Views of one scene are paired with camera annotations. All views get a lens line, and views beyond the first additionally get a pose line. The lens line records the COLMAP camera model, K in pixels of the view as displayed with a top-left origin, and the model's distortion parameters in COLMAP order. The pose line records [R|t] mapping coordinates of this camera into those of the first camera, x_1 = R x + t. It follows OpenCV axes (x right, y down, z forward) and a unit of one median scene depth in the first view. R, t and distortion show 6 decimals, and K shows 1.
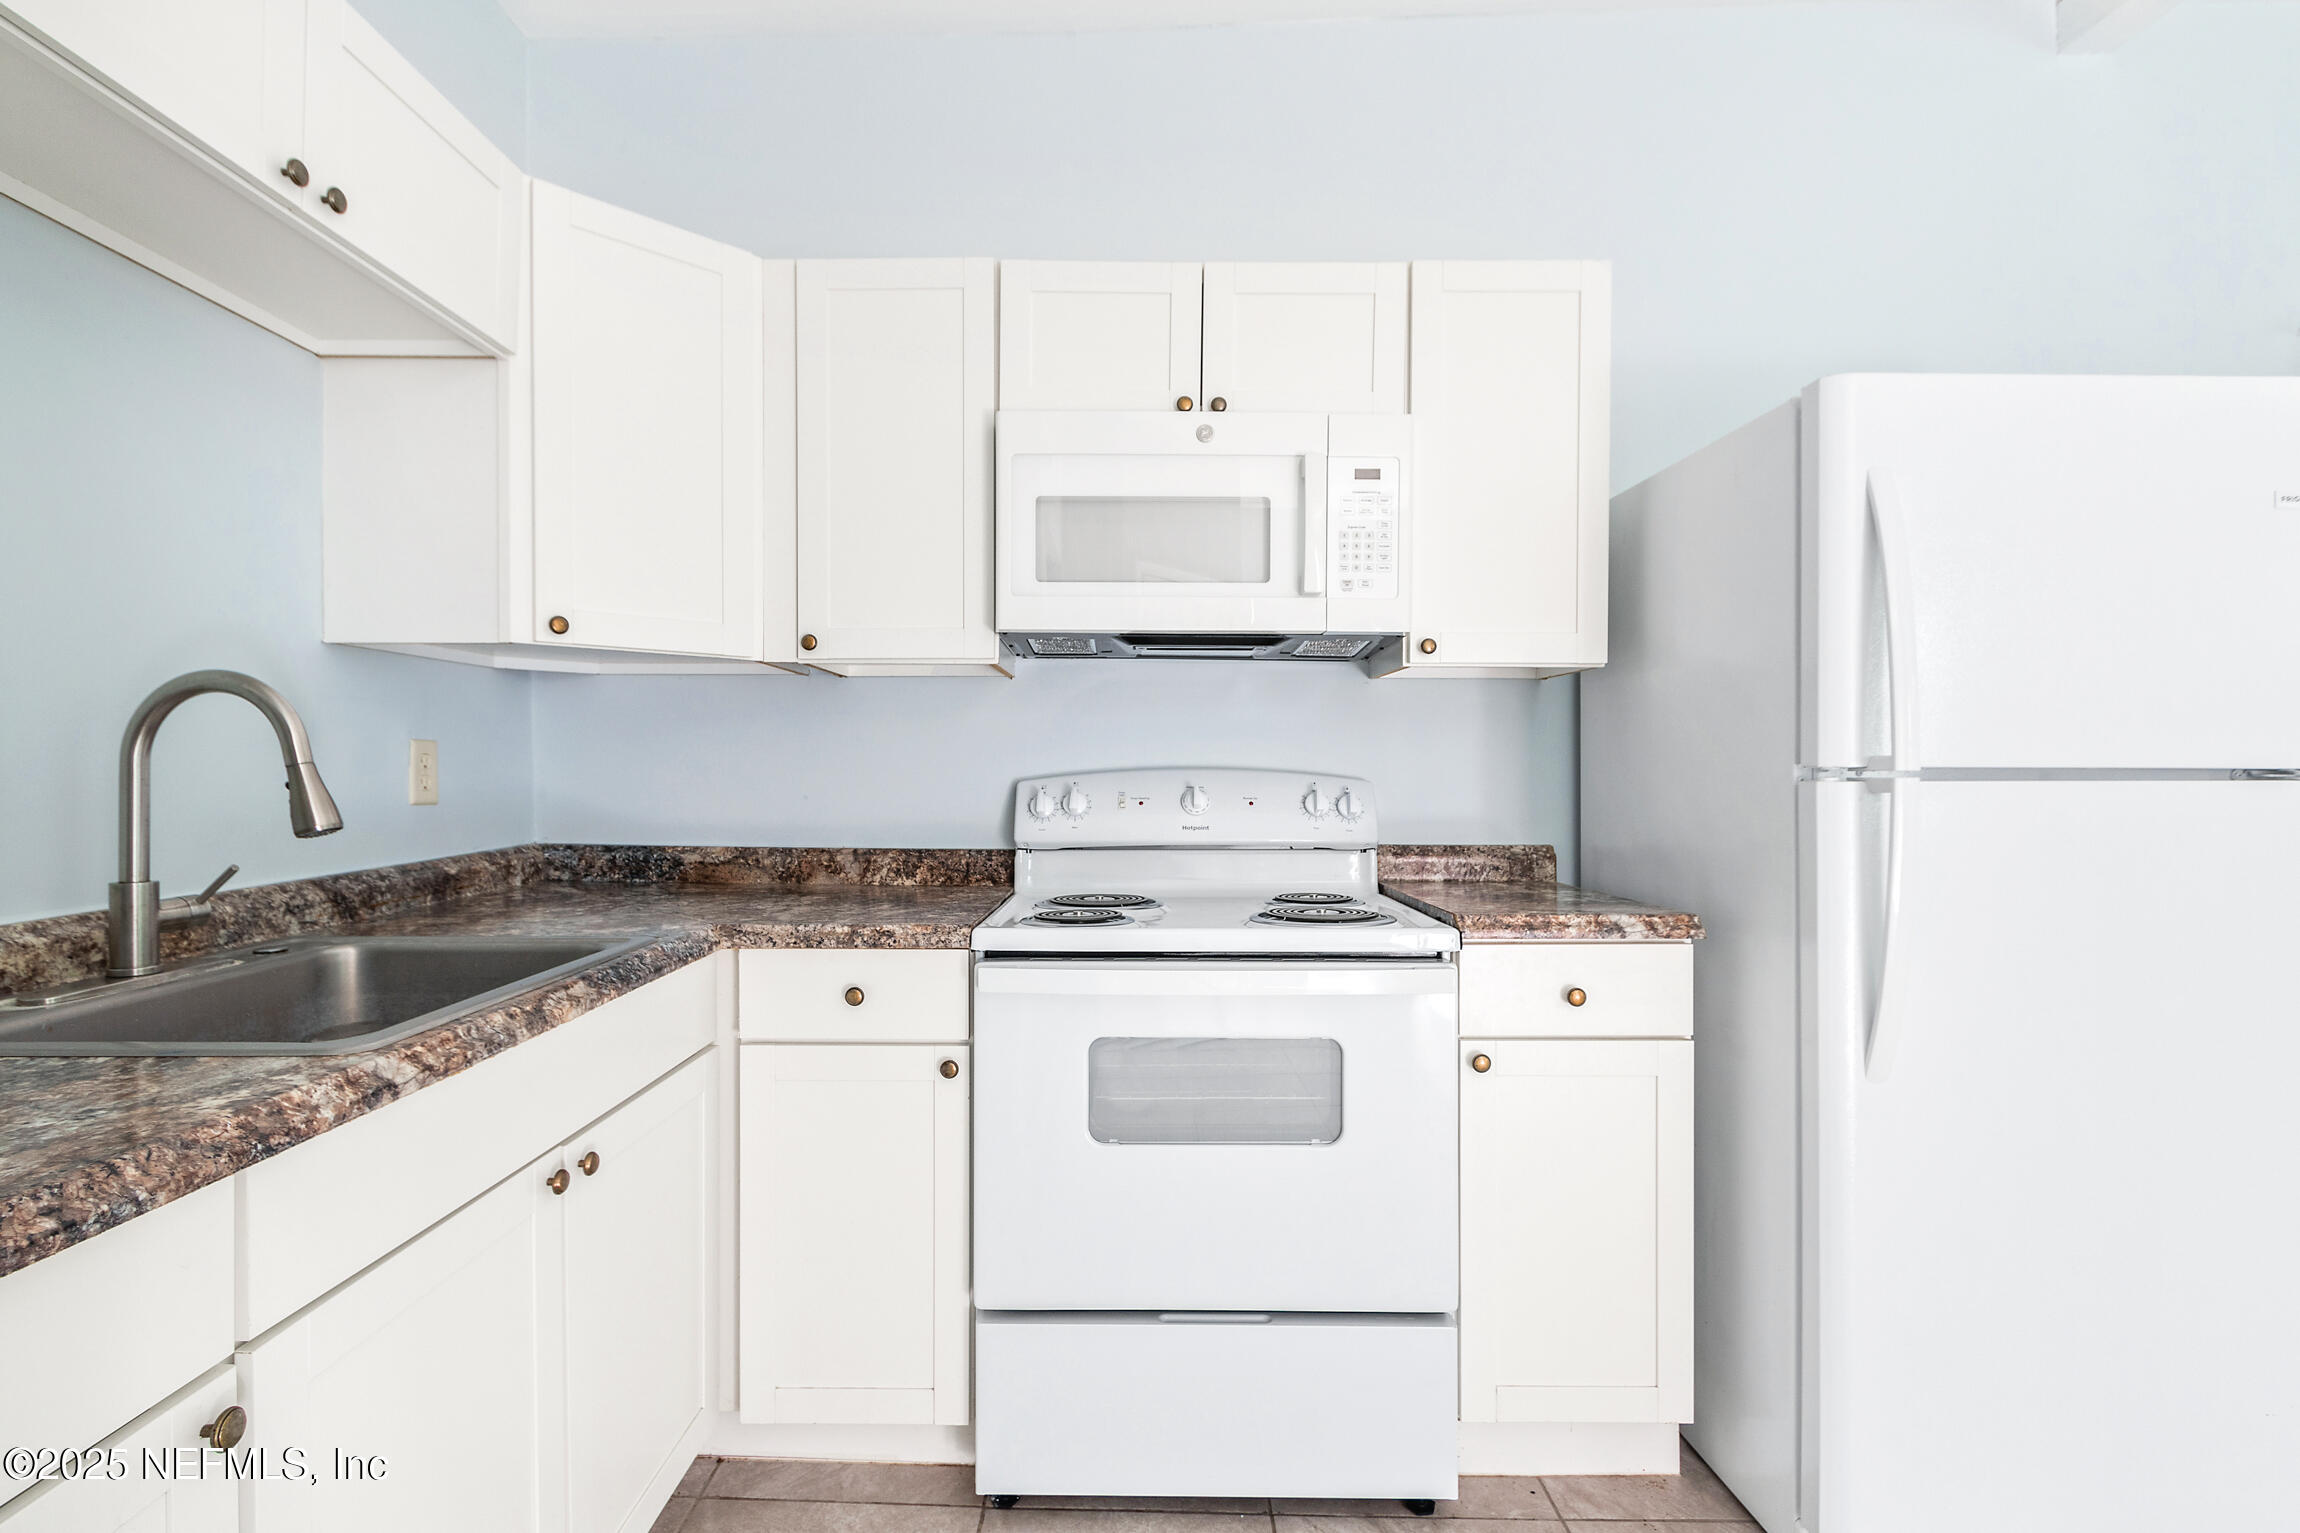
lens RADIAL K [[1091.7, 0, 1191.1], [0, 1091.7, 781.0], [0, 0, 1]] dist [-0.012355, -0.000053]
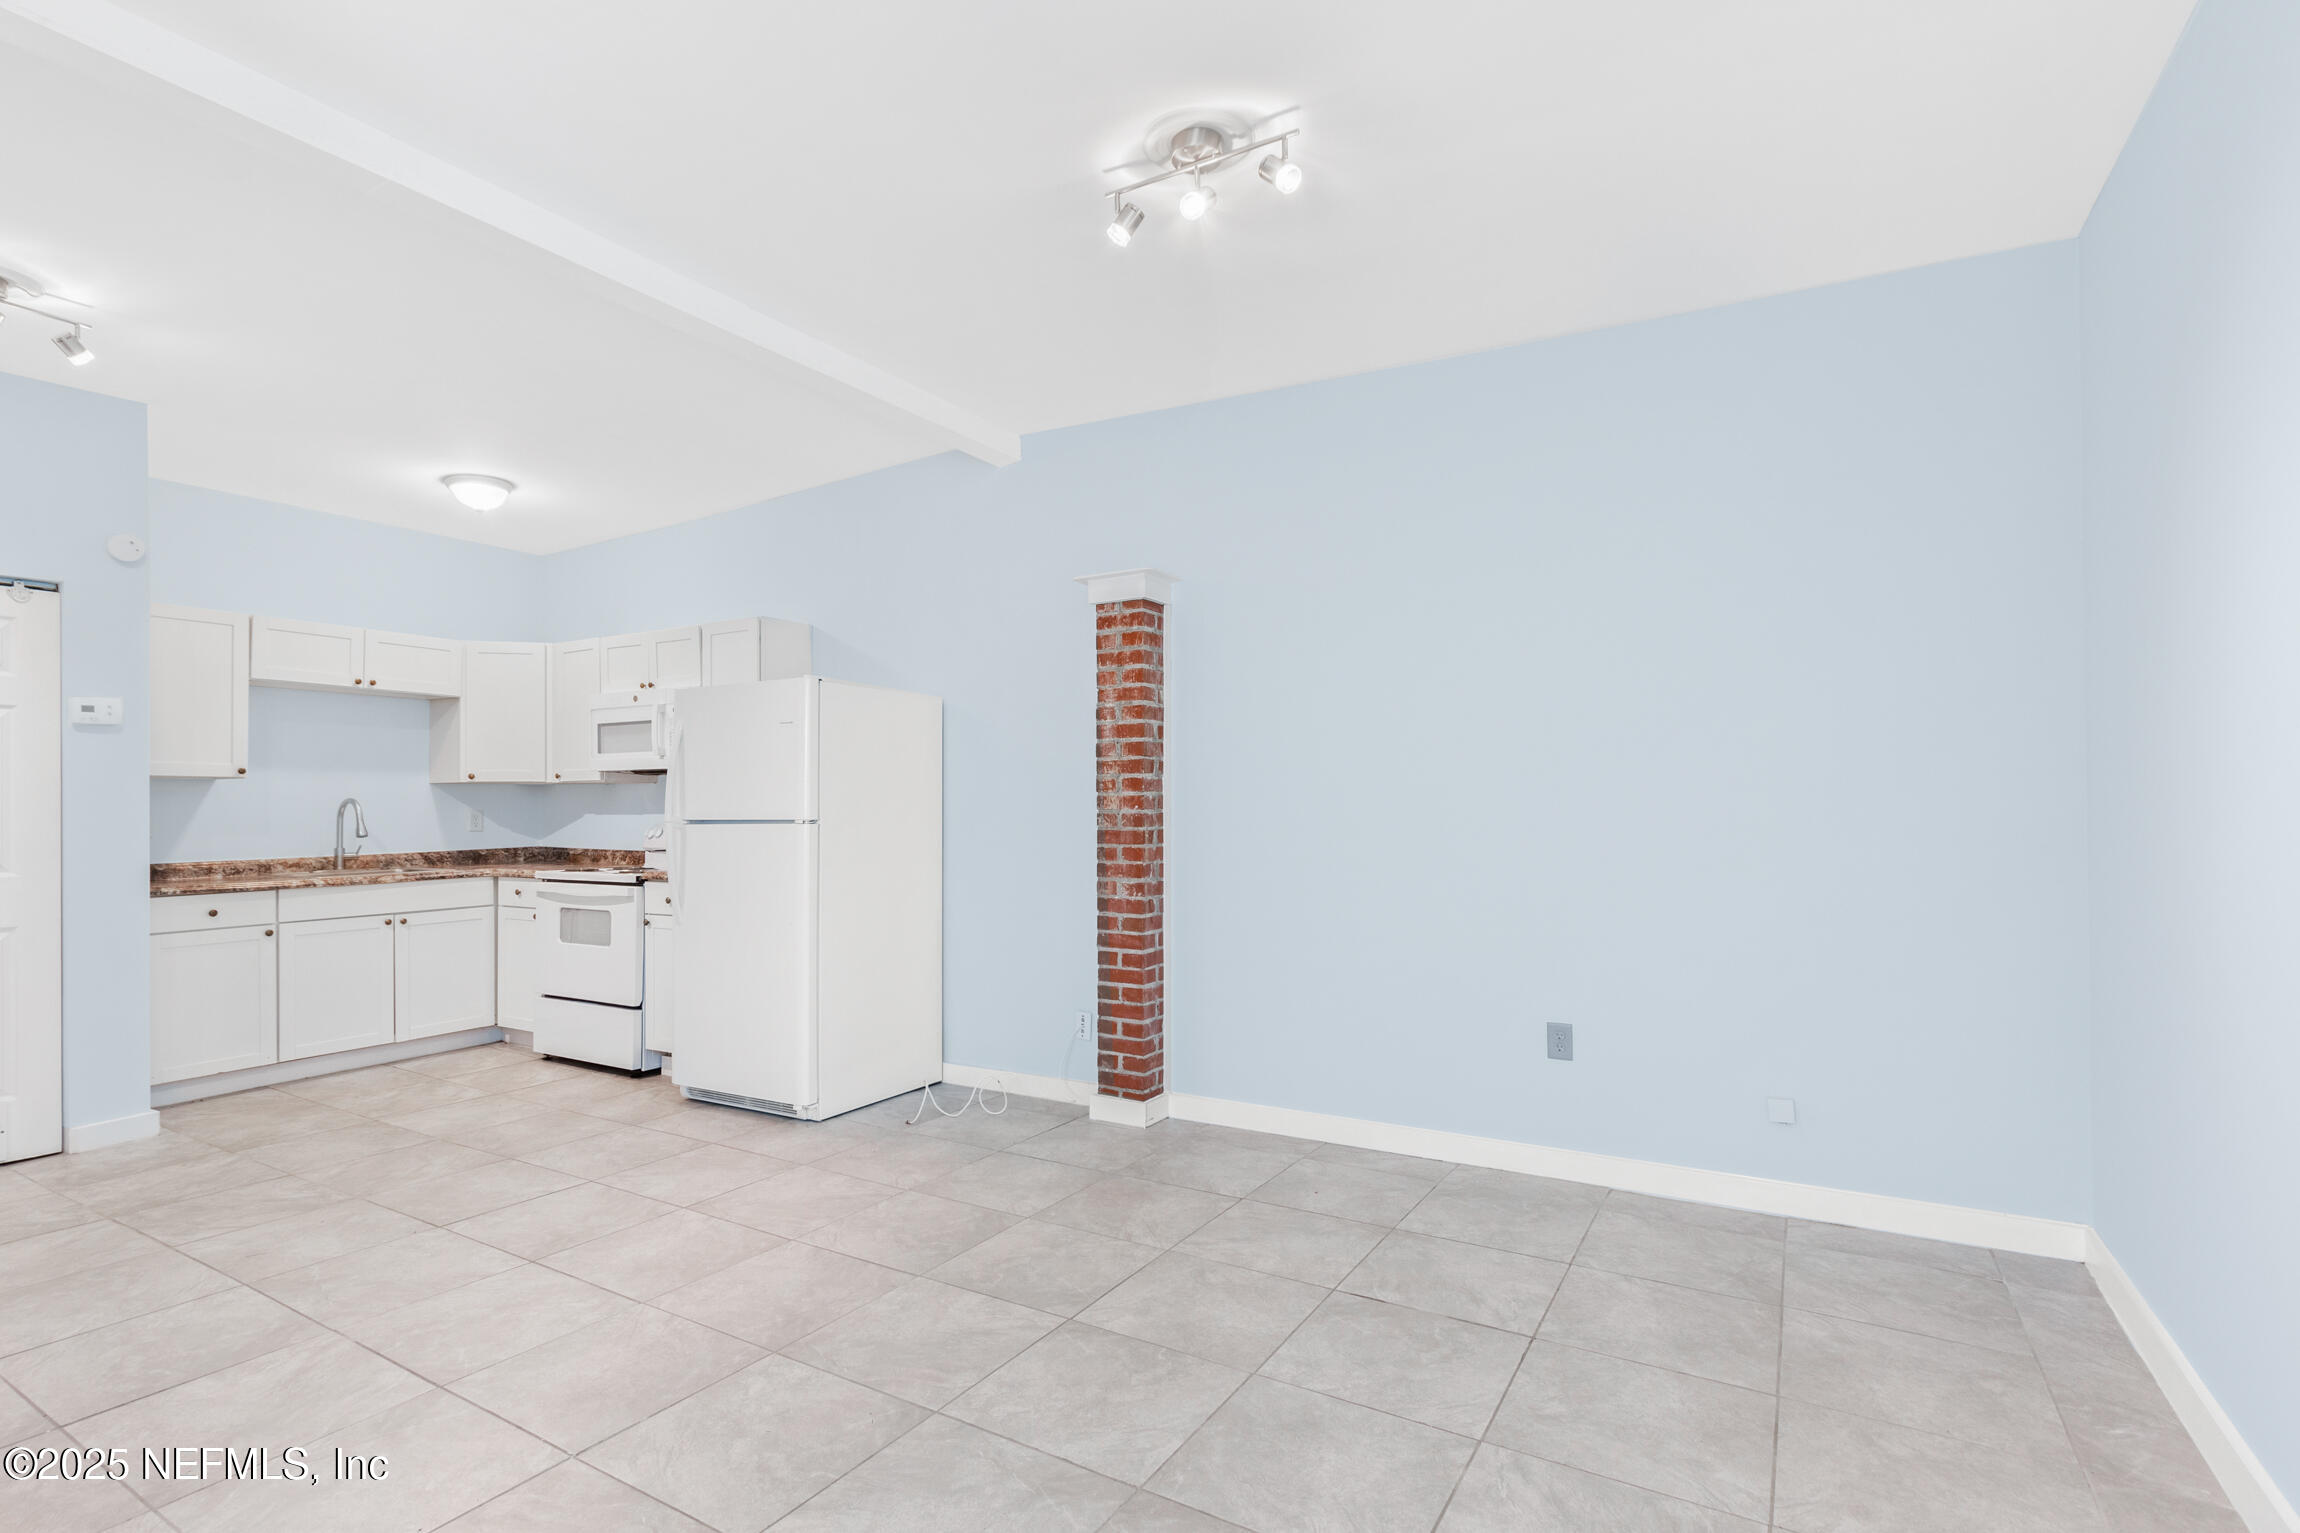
lens RADIAL K [[1070.3, 0, 1197.9], [0, 1070.3, 796.4], [0, 0, 1]] dist [0.005120, -0.000888]
pose [[0.890663, -0.010298, -0.454548, 2.398143], [-0.000113, 0.999738, -0.022873, -0.008493], [0.454664, 0.020424, 0.890429, -0.744805]]
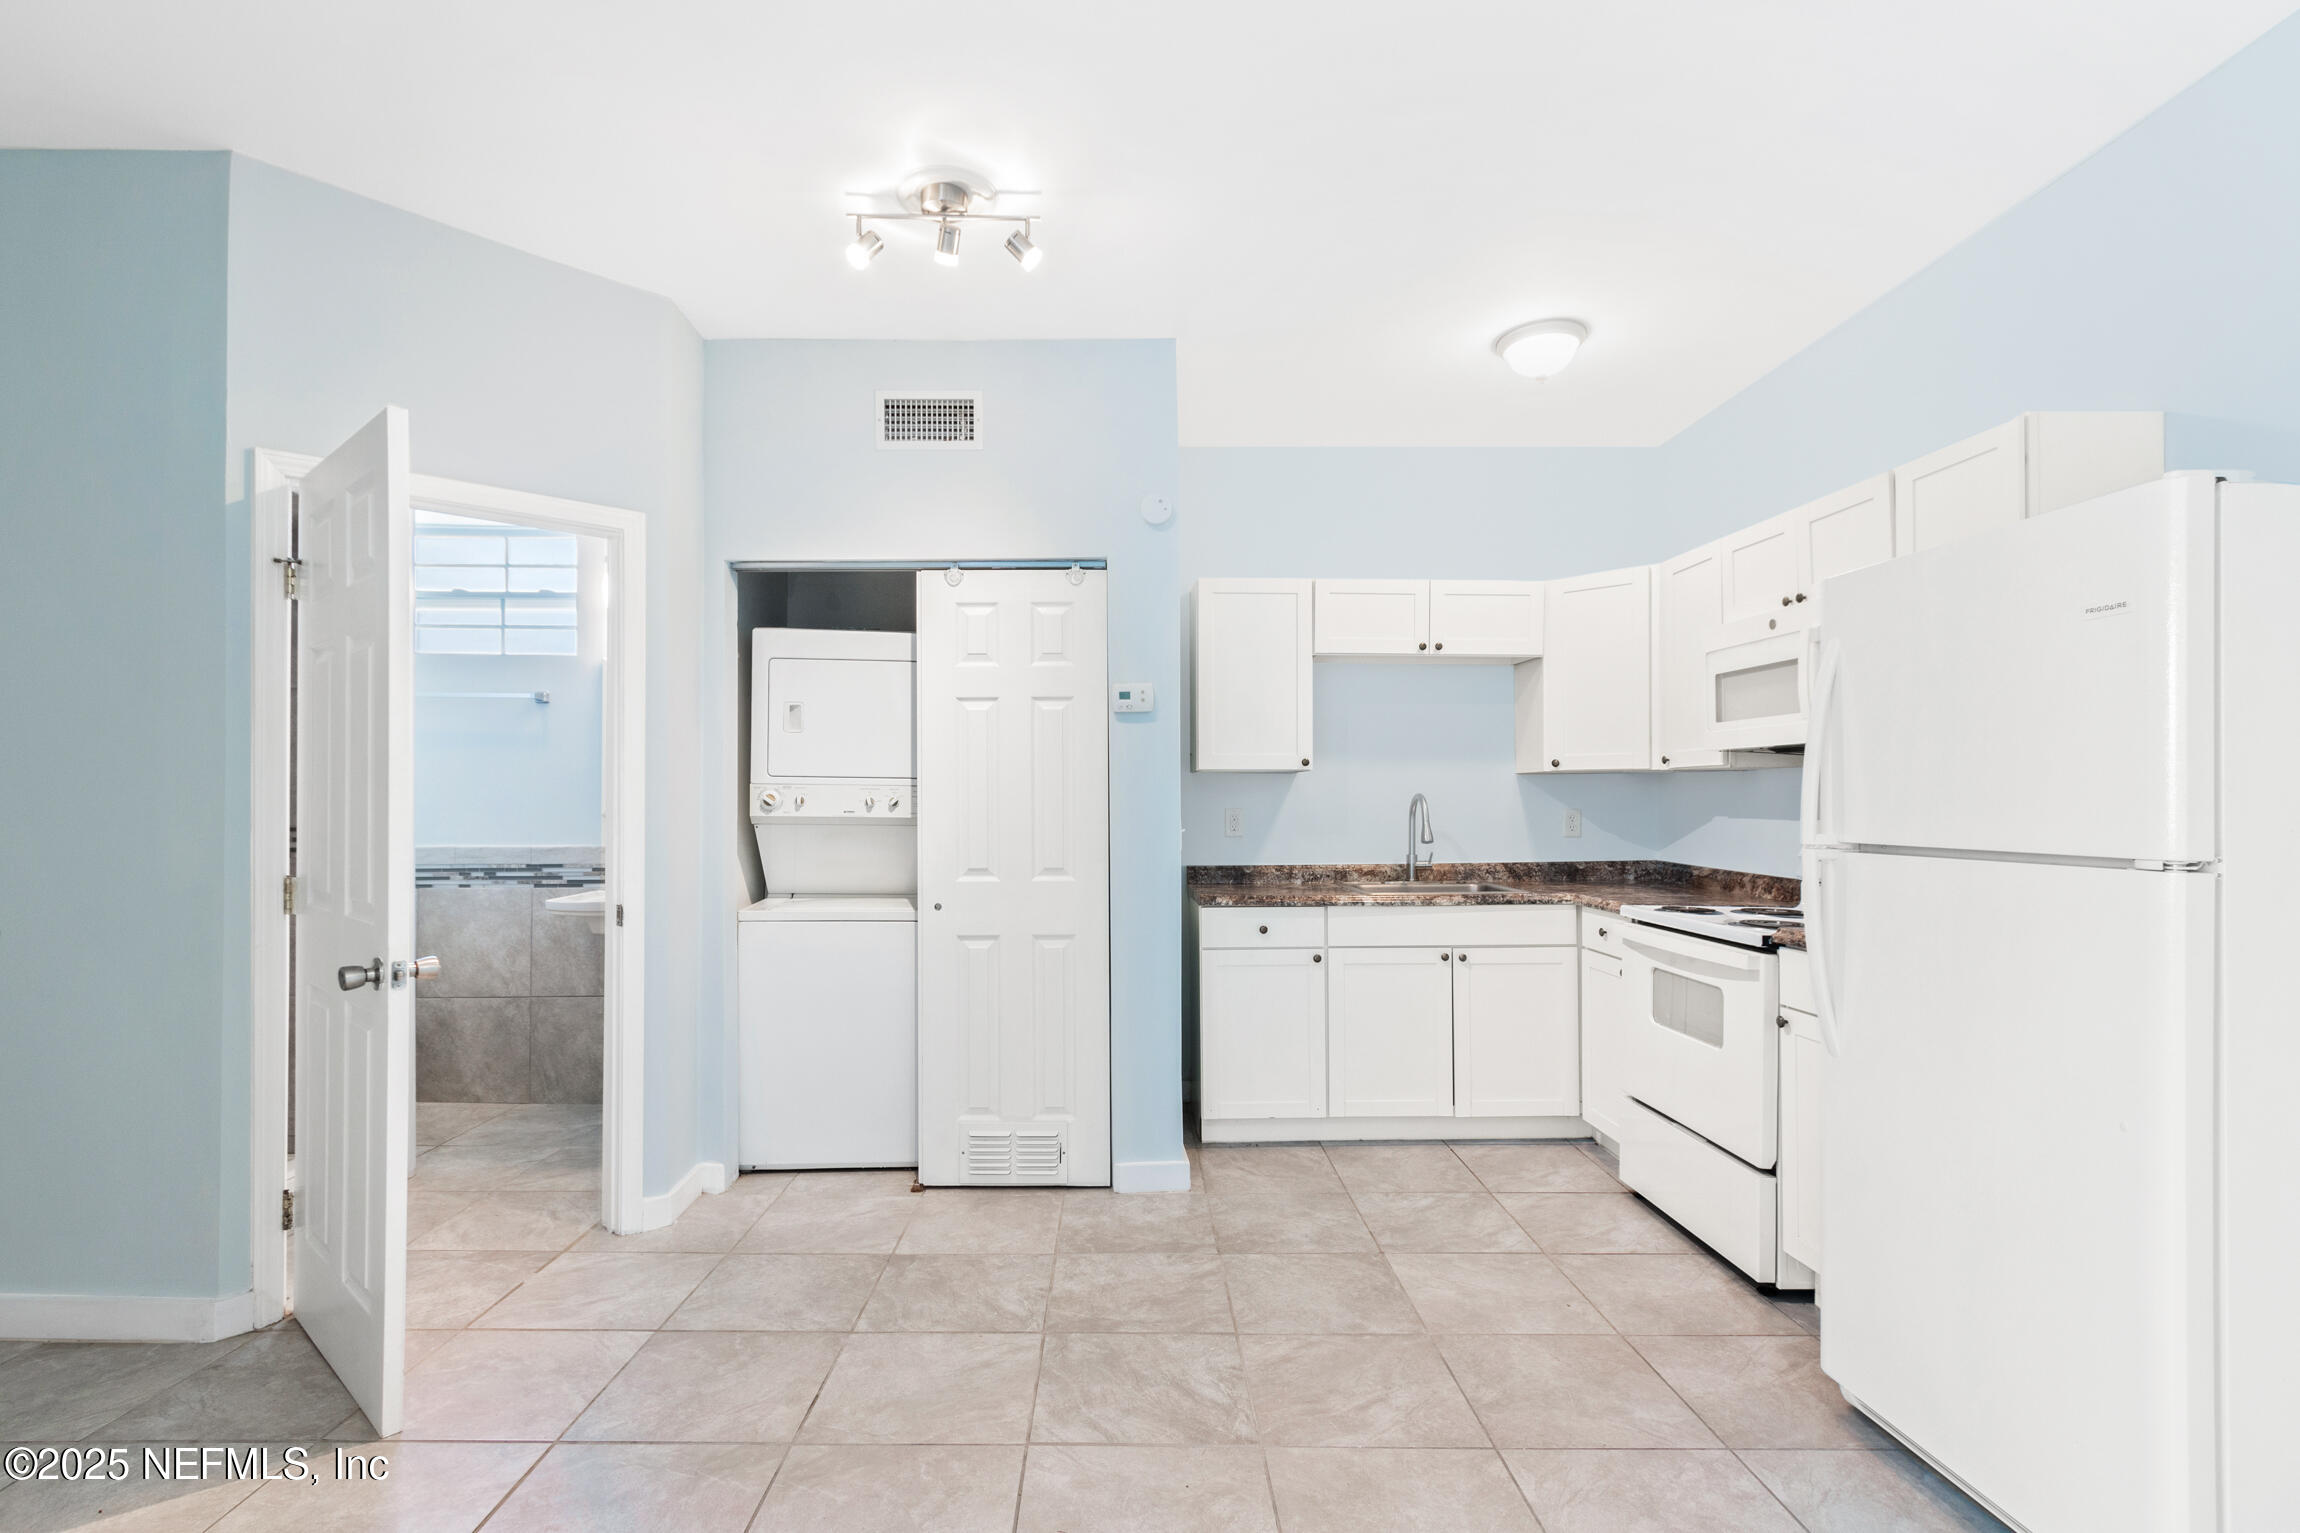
lens RADIAL K [[1125.4, 0, 1106.0], [0, 1125.4, 788.2], [0, 0, 1]] dist [0.004135, -0.008326]
pose [[0.025927, -0.008867, -0.999625, 1.584369], [-0.015119, 0.999843, -0.009261, -0.043607], [0.999550, 0.015354, 0.025789, -0.046868]]
